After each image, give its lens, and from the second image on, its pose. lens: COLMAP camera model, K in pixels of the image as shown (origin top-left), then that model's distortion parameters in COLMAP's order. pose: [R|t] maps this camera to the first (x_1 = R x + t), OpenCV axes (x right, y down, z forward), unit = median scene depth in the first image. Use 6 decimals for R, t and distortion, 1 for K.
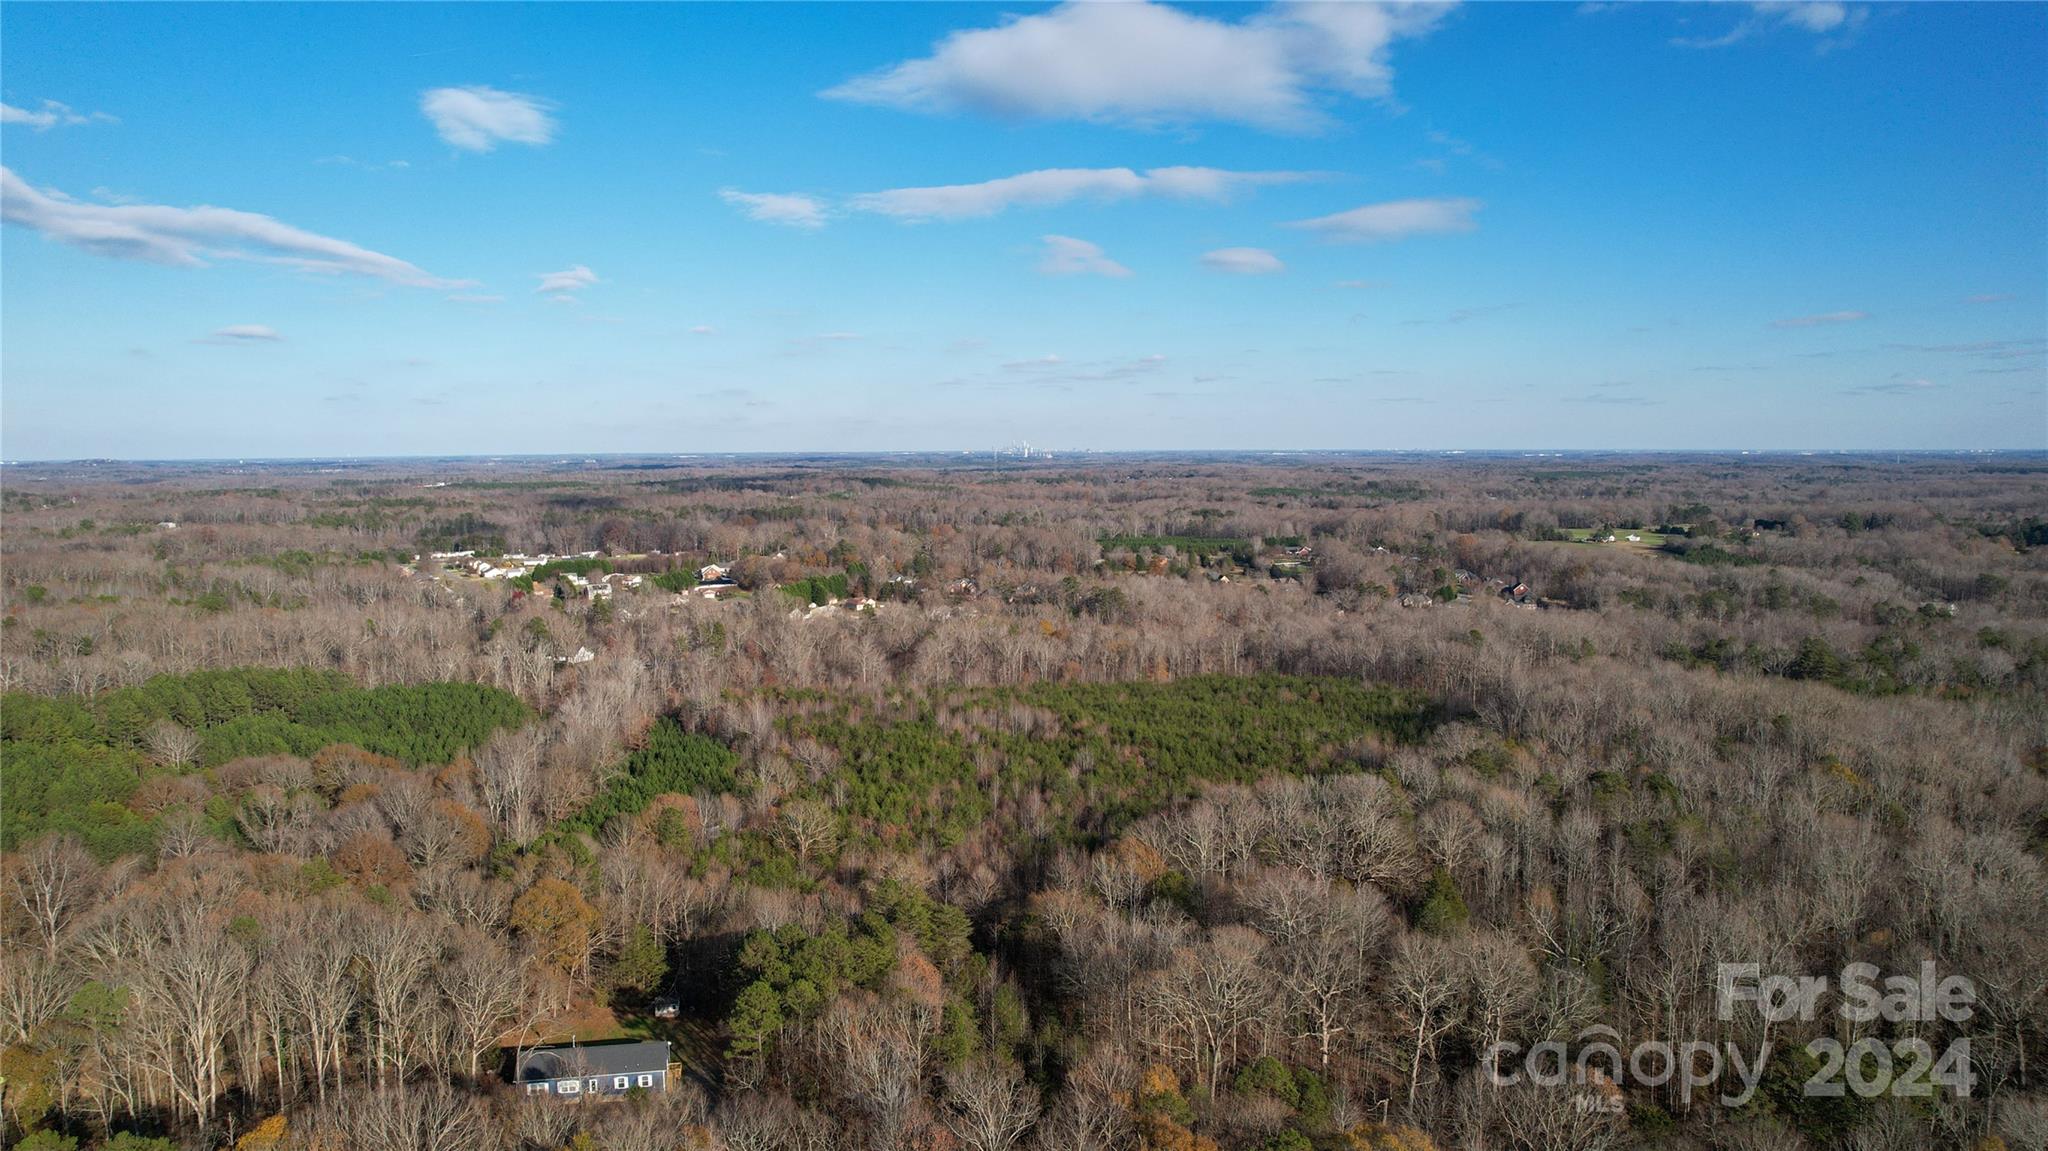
lens RADIAL K [[1317.2, 0, 1024.9], [0, 1317.2, 567.6], [0, 0, 1]] dist [-0.081962, 0.080061]
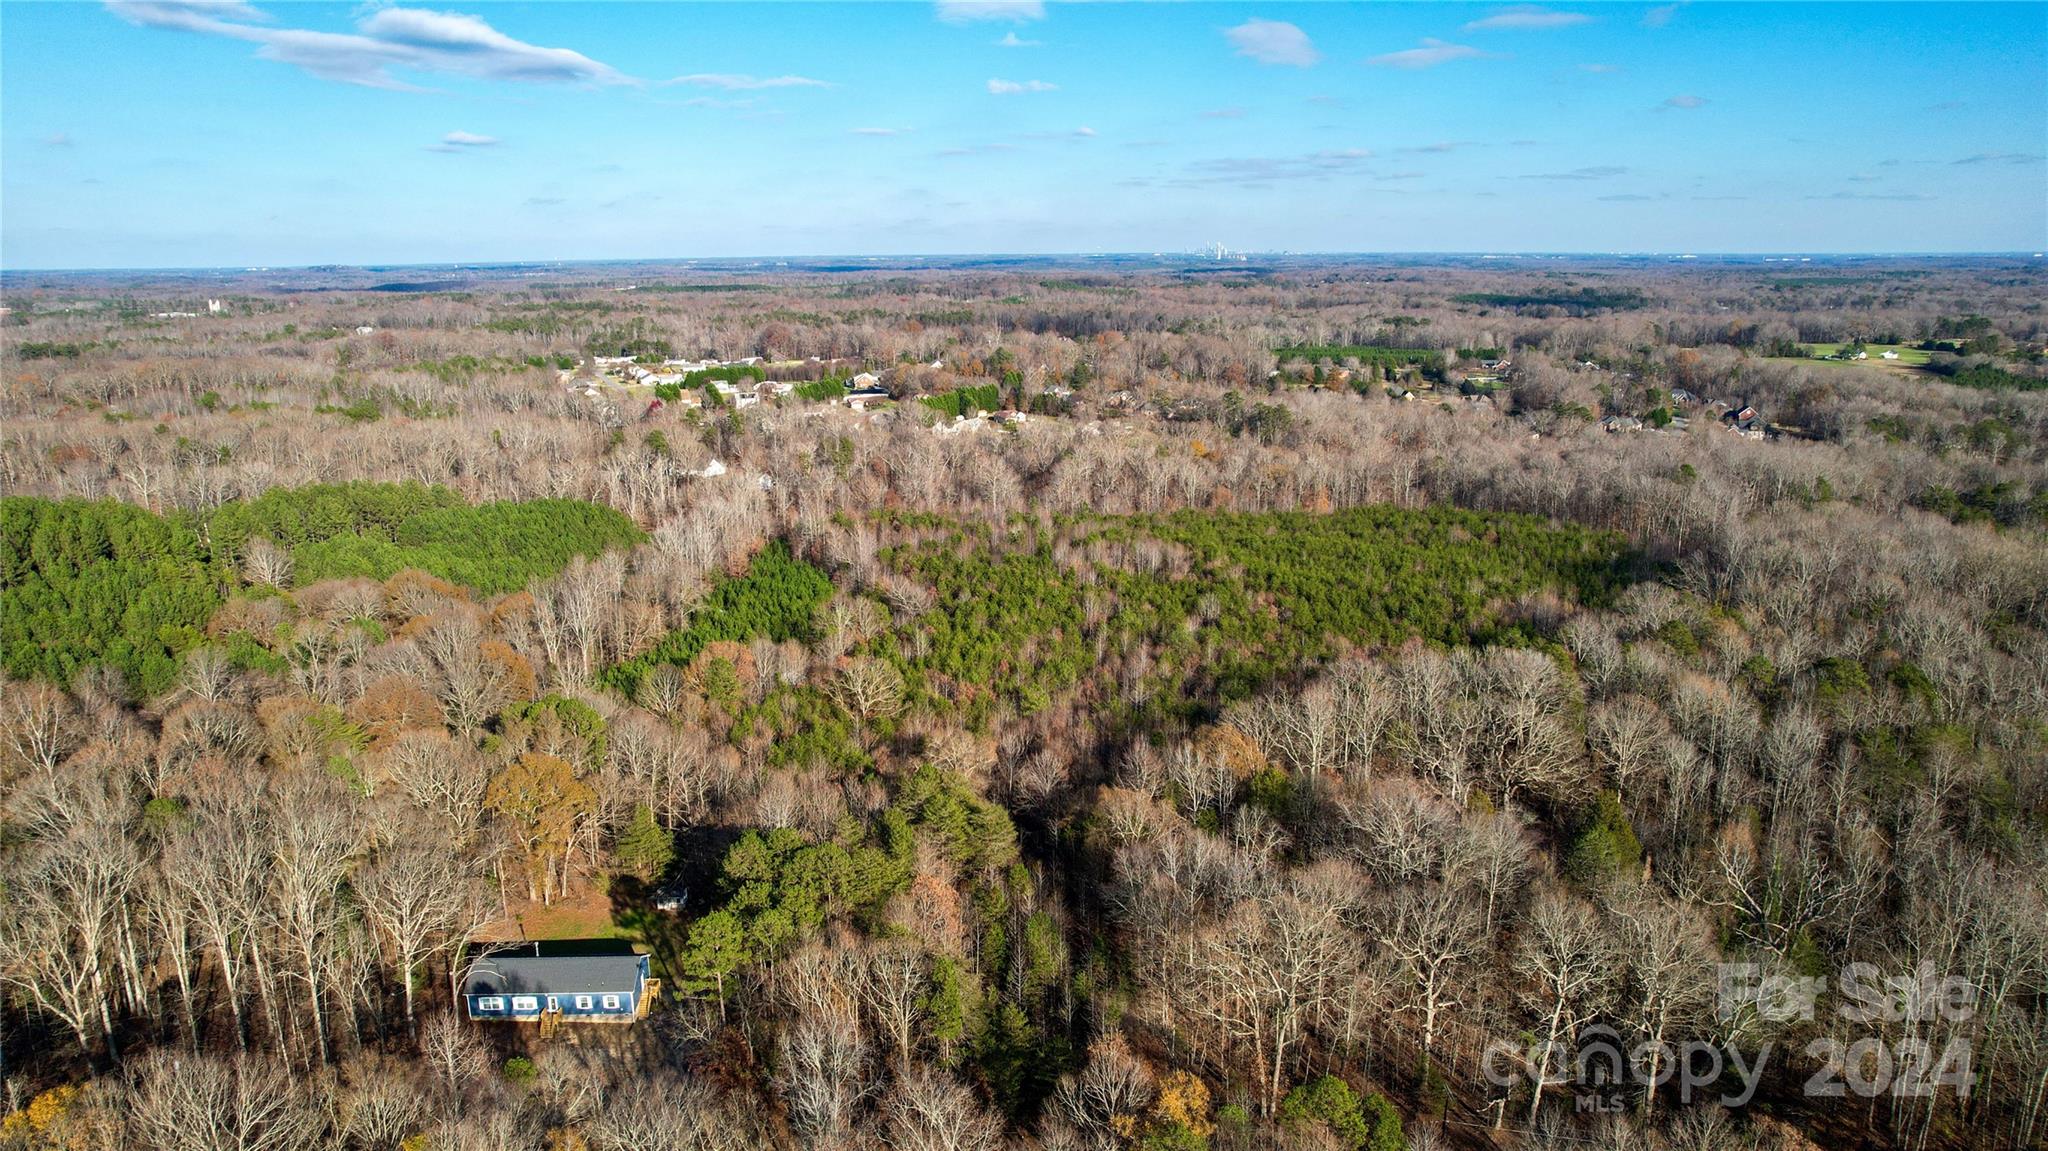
lens RADIAL K [[1317.2, 0, 1024.9], [0, 1317.2, 567.6], [0, 0, 1]] dist [-0.081962, 0.080061]
pose [[0.989607, 0.031612, -0.140279, 0.025322], [-0.010702, 0.989021, 0.147385, -0.005530], [0.143398, -0.144352, 0.979081, 0.065466]]
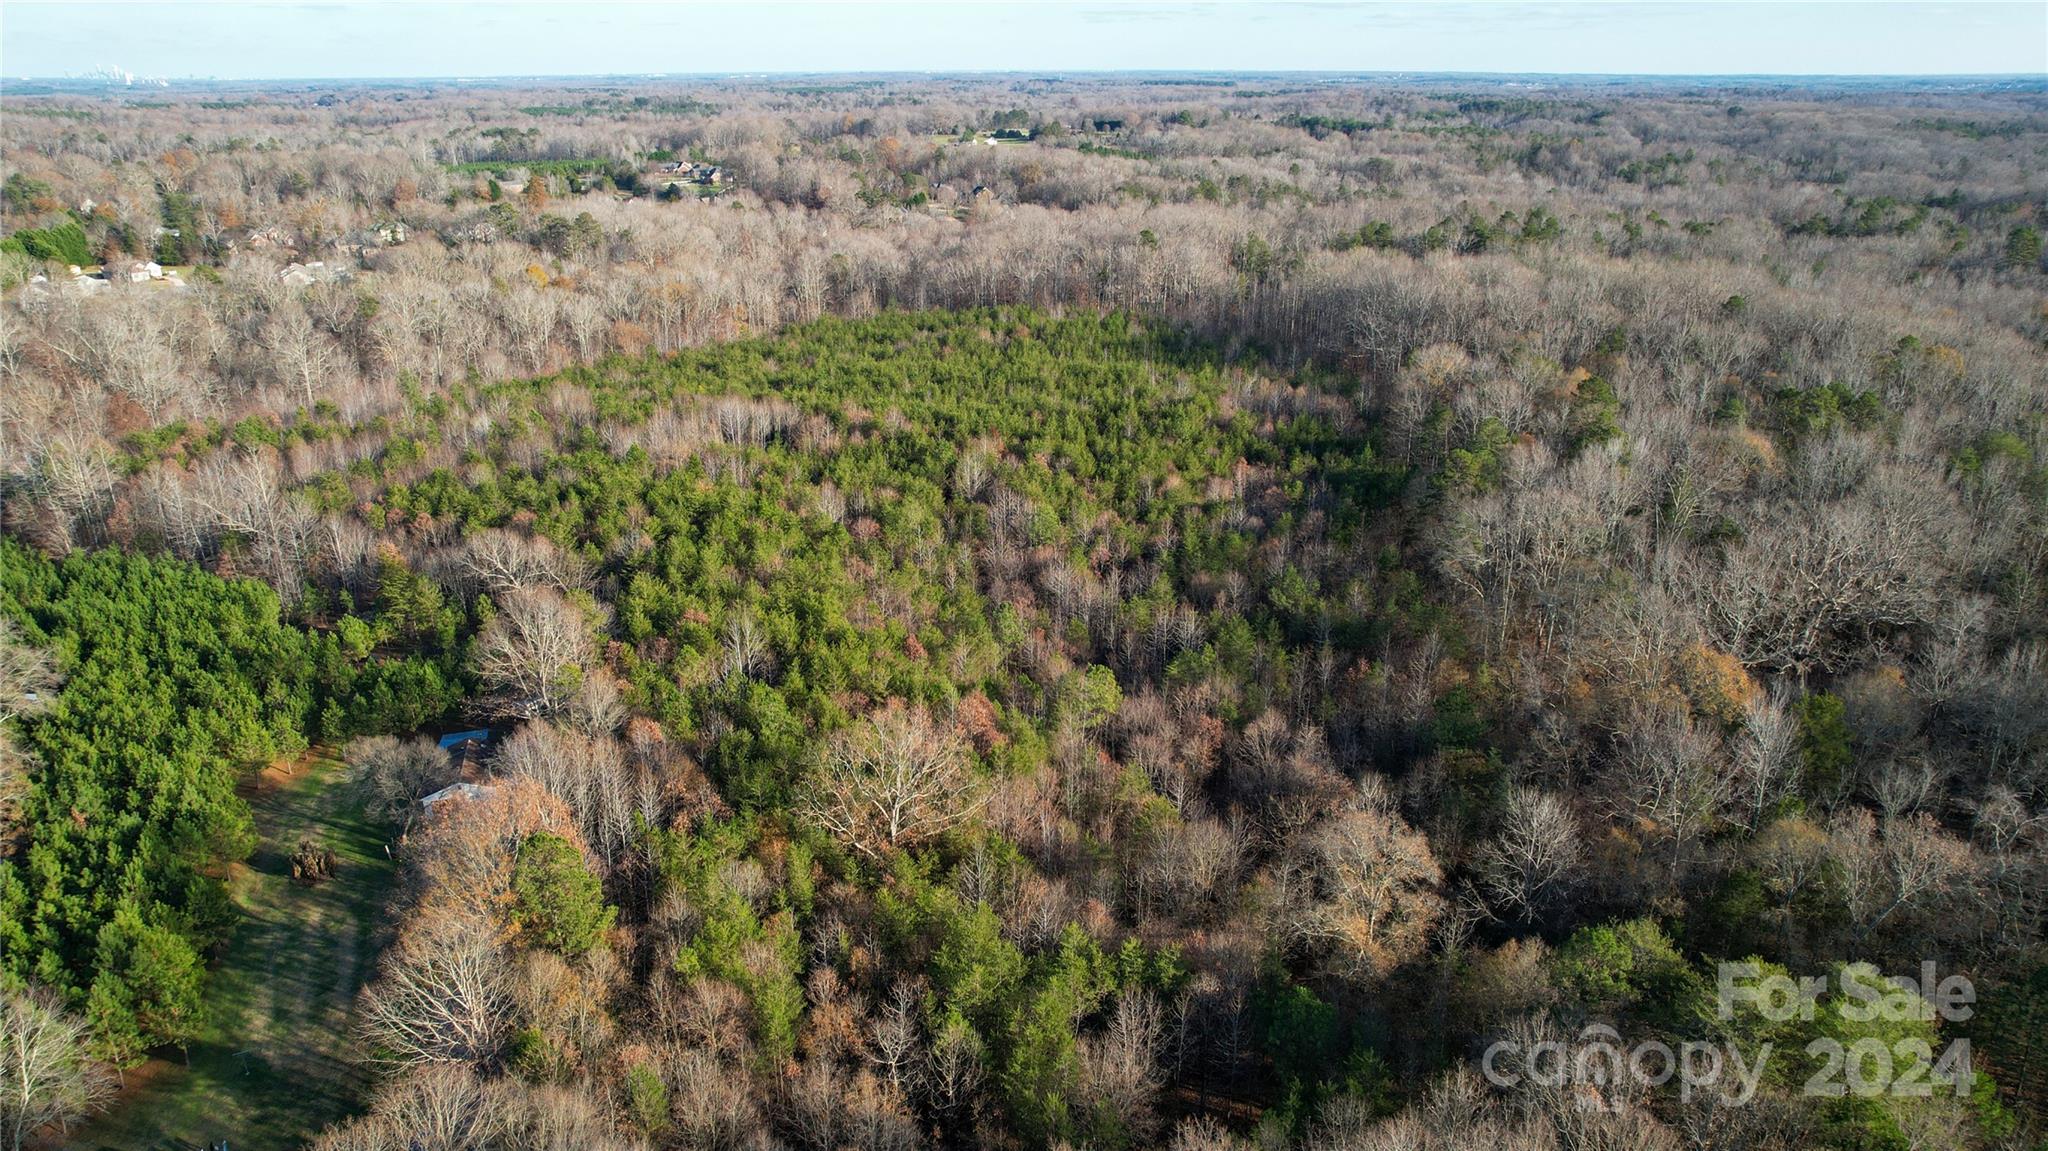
lens RADIAL K [[1314.8, 0, 1024.0], [0, 1314.8, 575.5], [0, 0, 1]] dist [-0.089186, 0.082879]
pose [[0.832731, -0.200055, 0.516273, -0.135043], [0.049979, 0.955795, 0.289754, 0.011744], [-0.551418, -0.215484, 0.805919, 0.280615]]
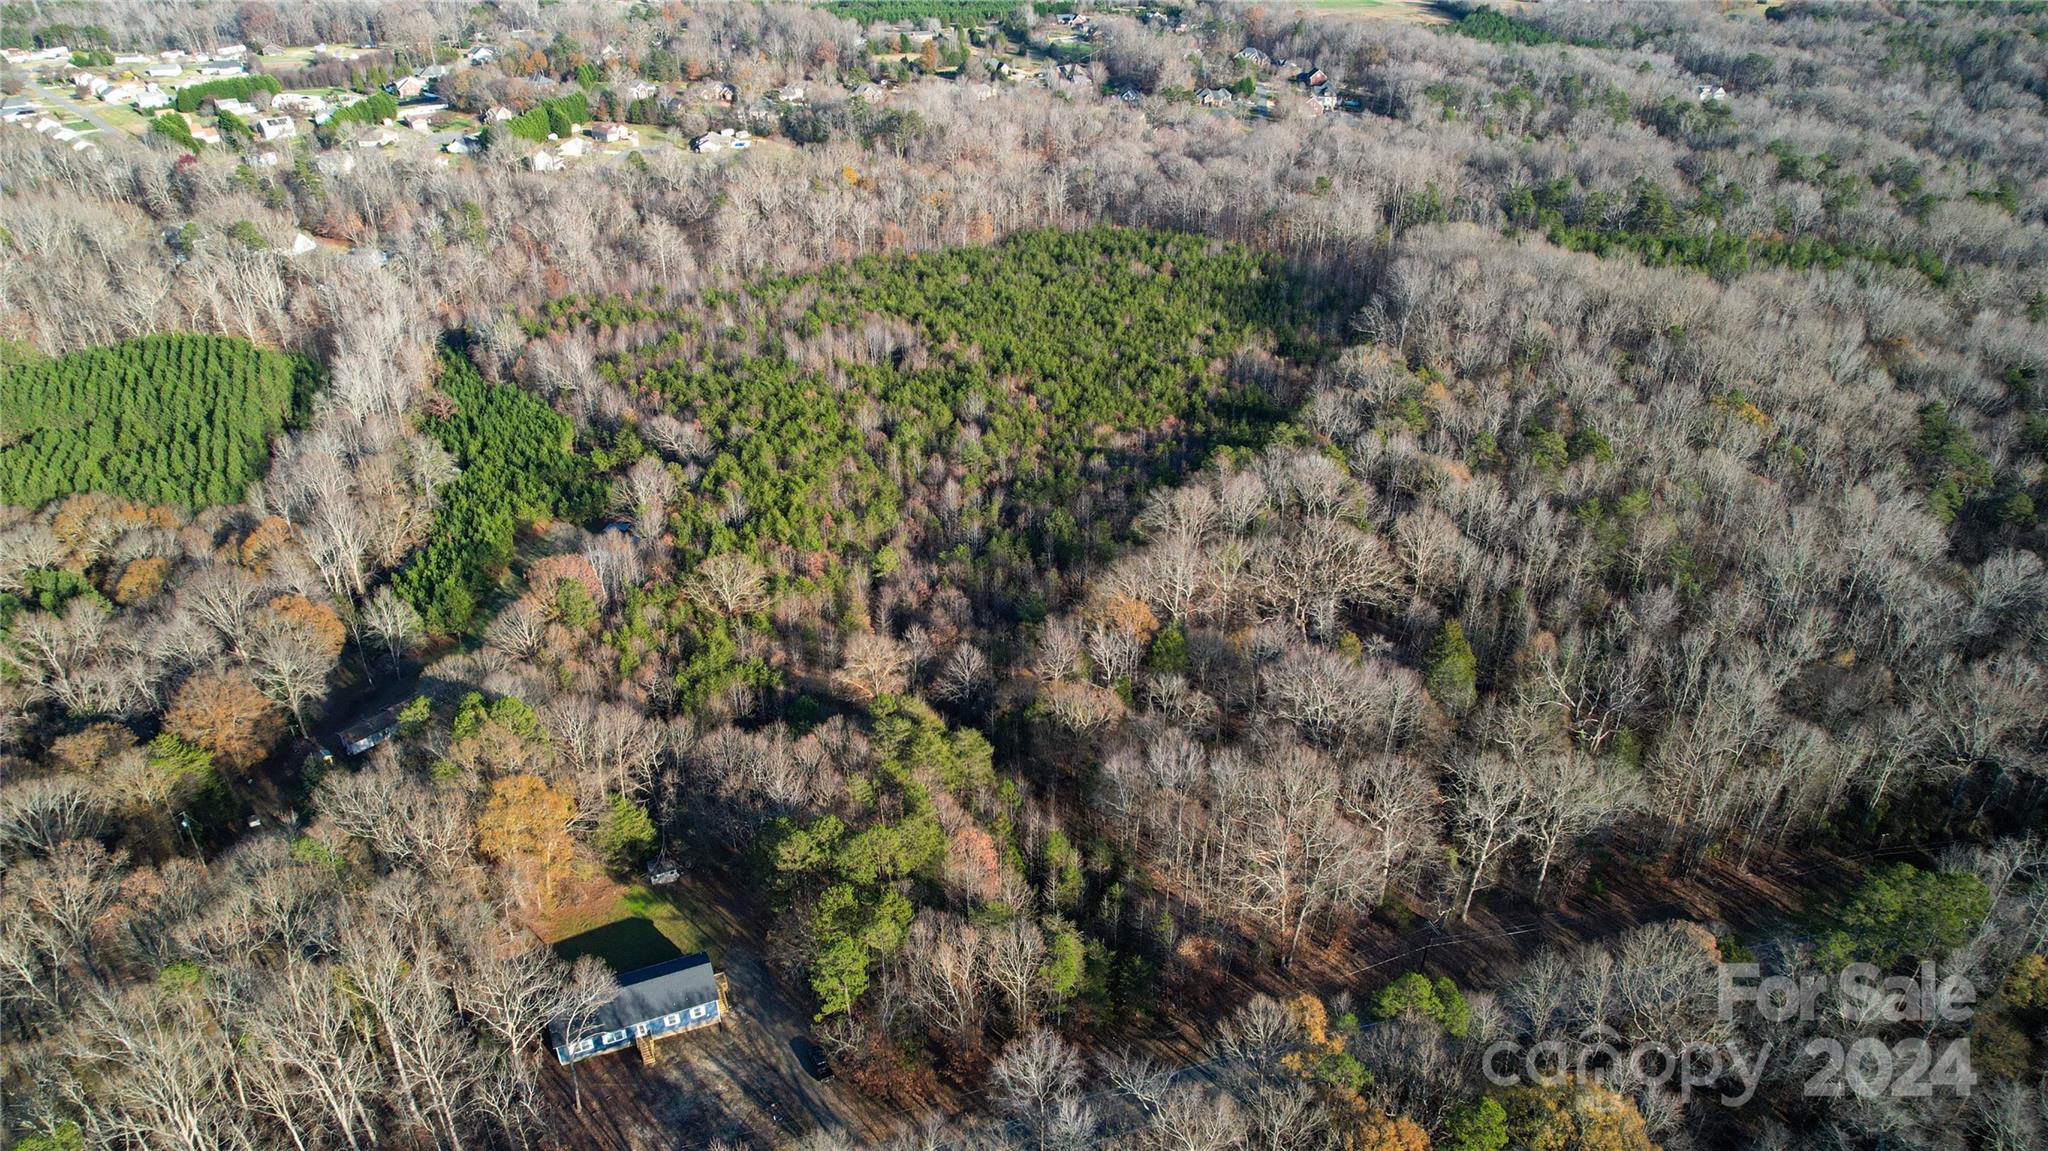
lens RADIAL K [[1317.2, 0, 1024.9], [0, 1317.2, 567.6], [0, 0, 1]] dist [-0.081962, 0.080061]
pose [[0.976389, -0.104604, 0.189005, -0.057985], [0.016778, 0.909018, 0.416419, -0.072967], [-0.215368, -0.403416, 0.889310, 0.073768]]
